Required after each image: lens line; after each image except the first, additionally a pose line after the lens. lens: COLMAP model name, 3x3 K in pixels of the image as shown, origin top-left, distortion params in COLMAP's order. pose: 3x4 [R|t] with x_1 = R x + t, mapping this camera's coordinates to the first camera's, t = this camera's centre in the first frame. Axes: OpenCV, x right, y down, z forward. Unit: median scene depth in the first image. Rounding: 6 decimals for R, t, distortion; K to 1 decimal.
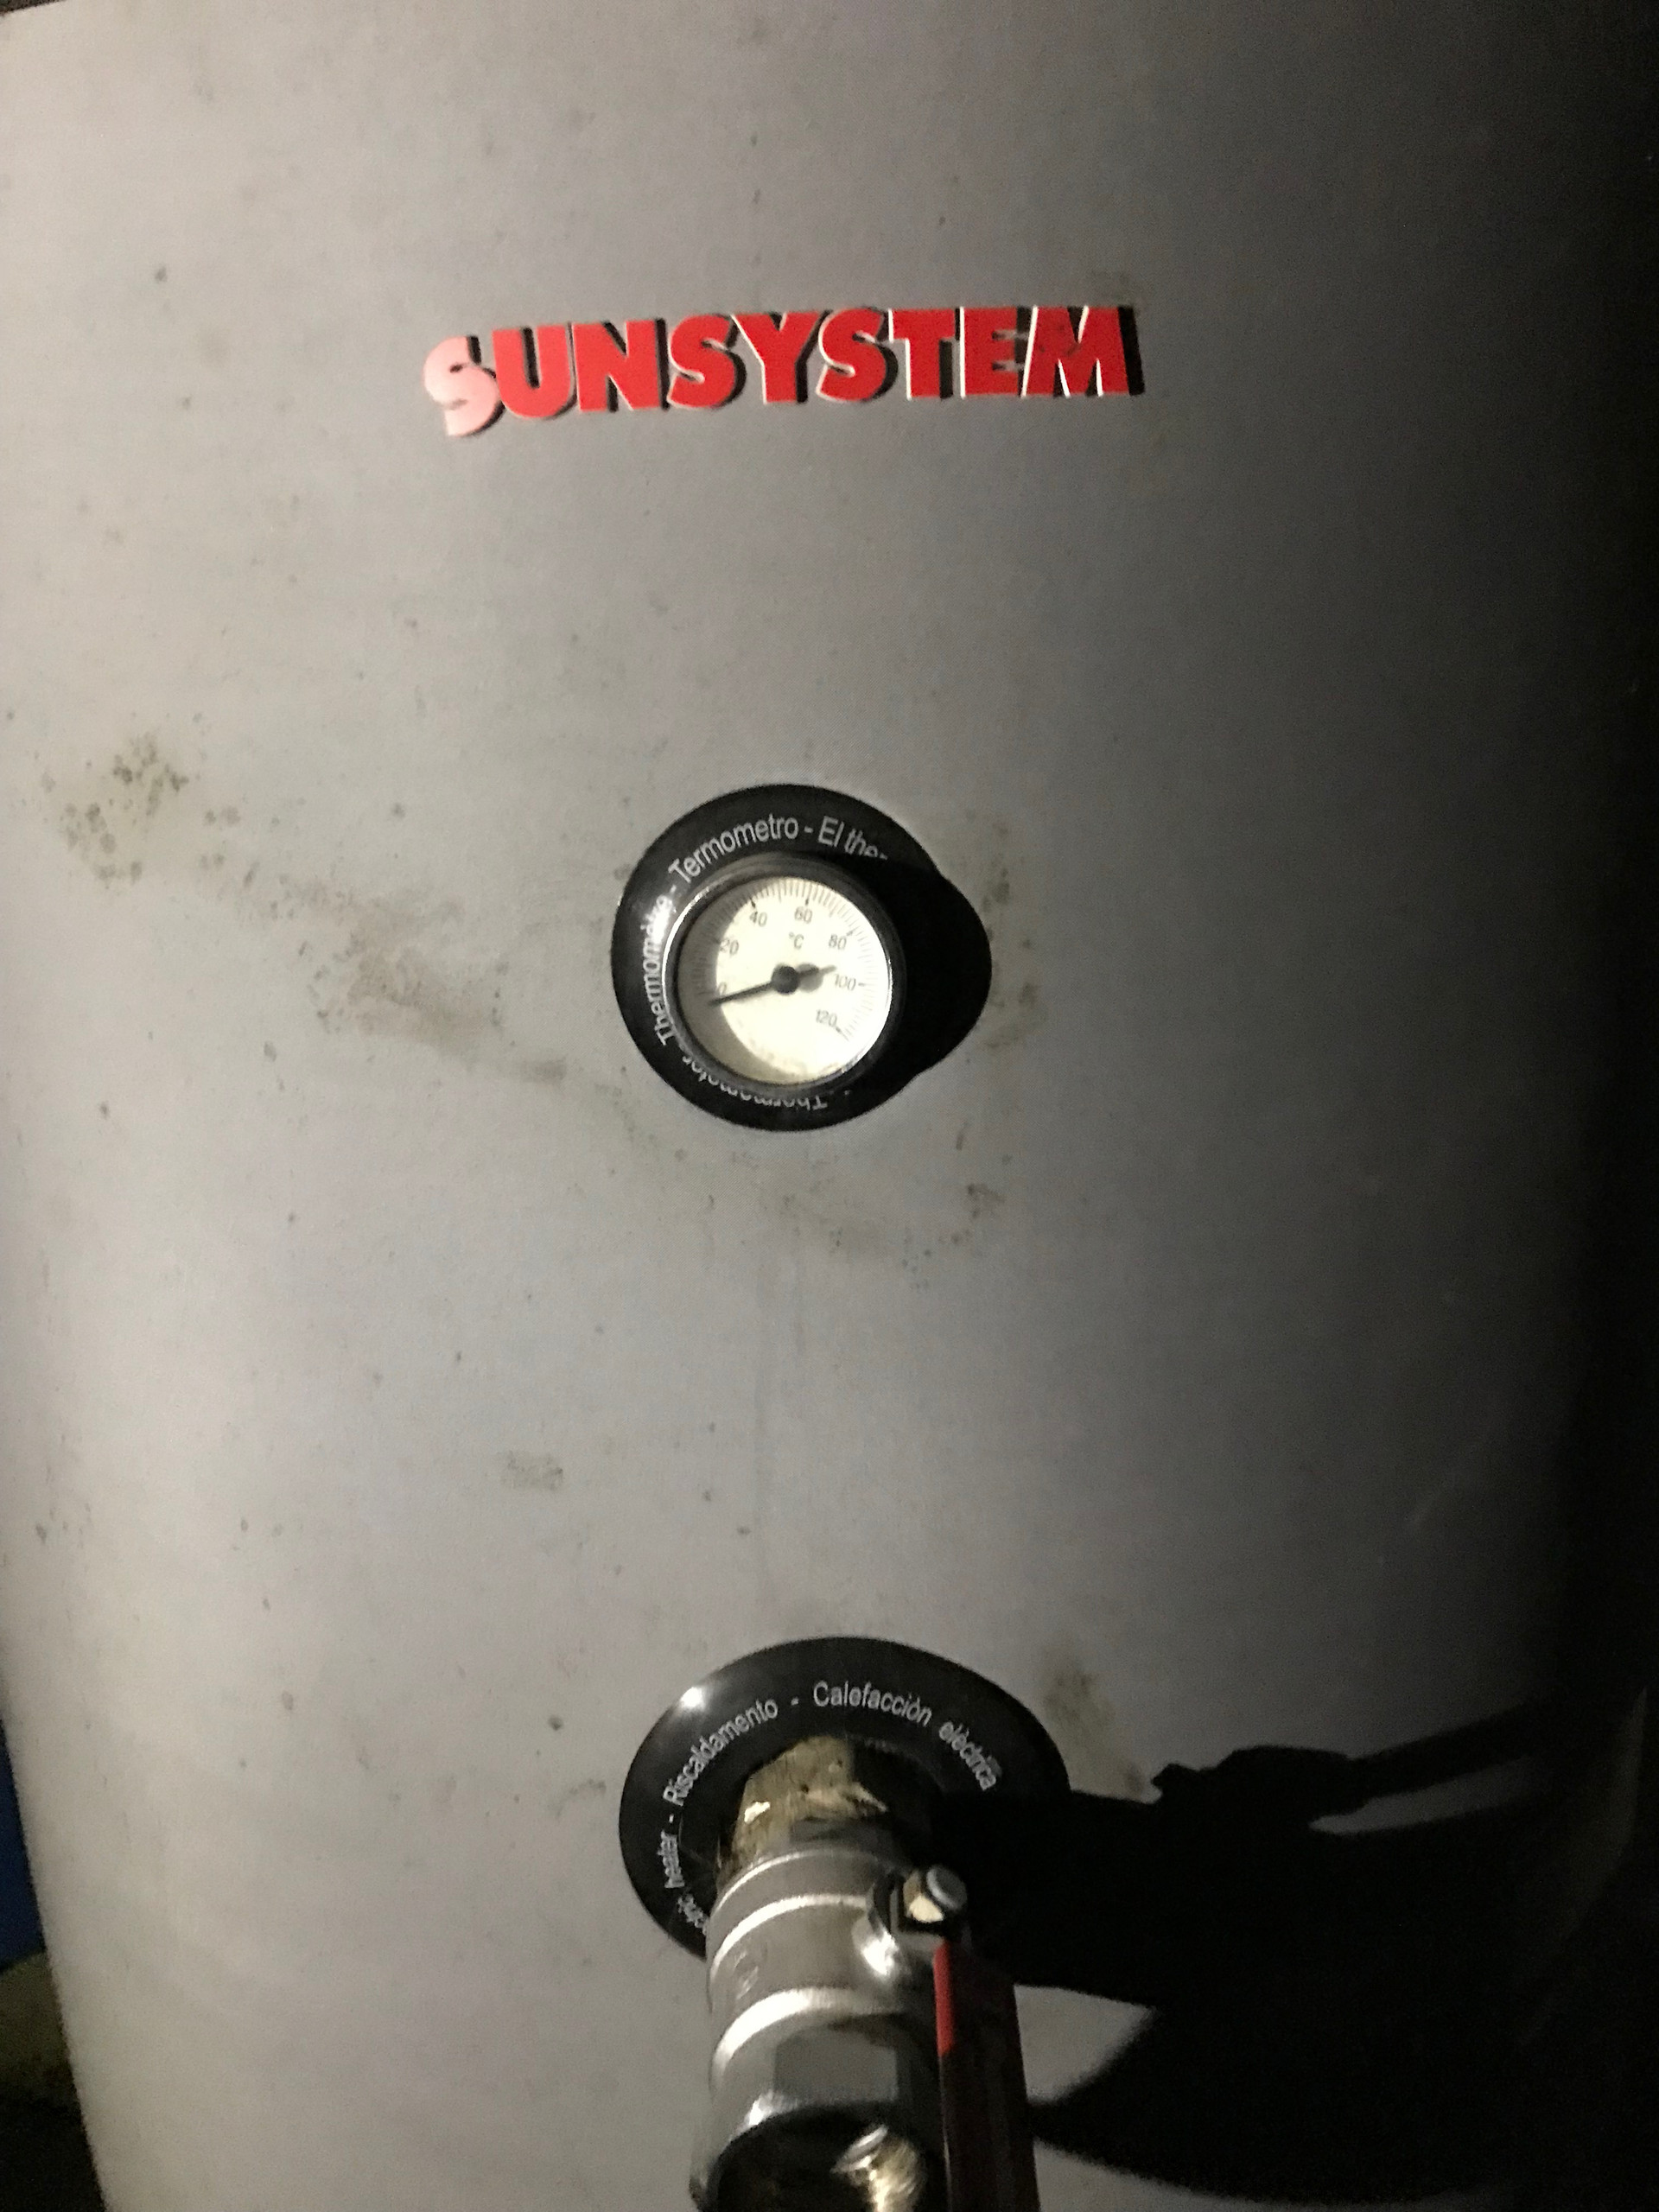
lens RADIAL K [[2017.2, 0, 830.4], [0, 2017.2, 1098.3], [0, 0, 1]] dist [0.010803, 0.000136]
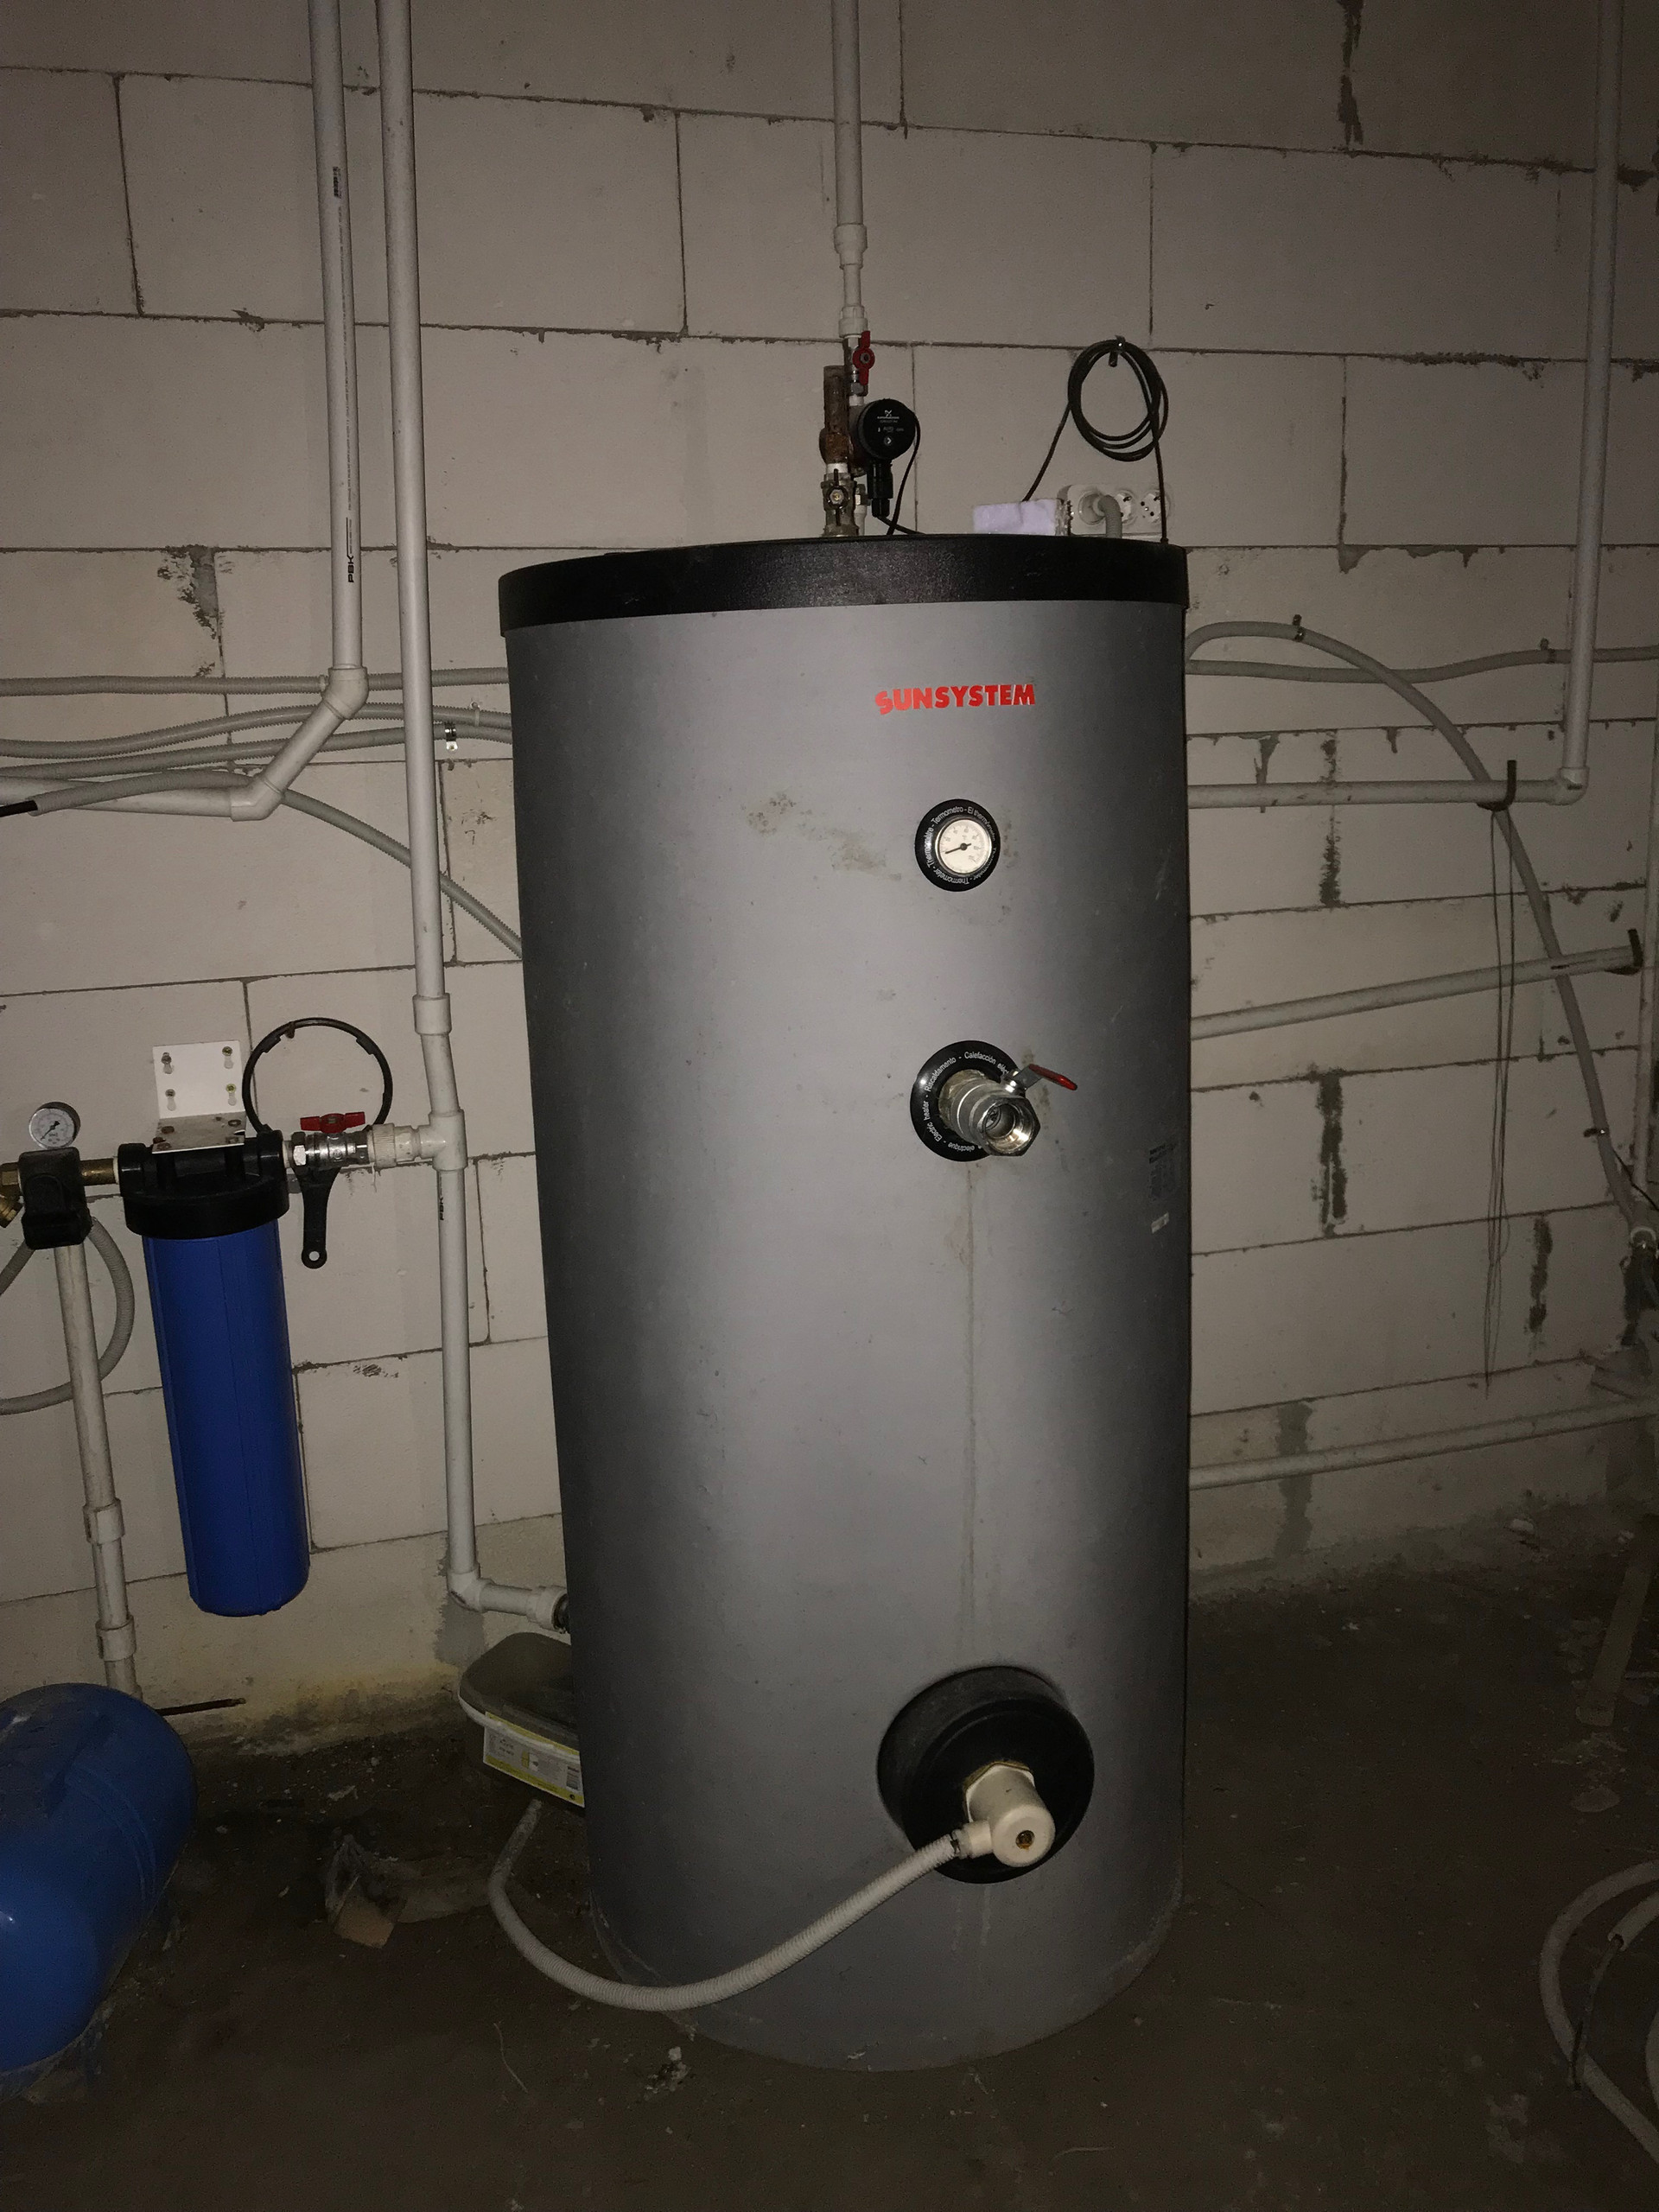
lens RADIAL K [[2017.2, 0, 827.7], [0, 2017.2, 1113.3], [0, 0, 1]] dist [0.010803, 0.000136]
pose [[0.965309, -0.051940, 0.255893, -1.267261], [0.081773, 0.990852, -0.107357, 0.829340], [-0.247976, 0.124558, 0.960725, -2.572943]]
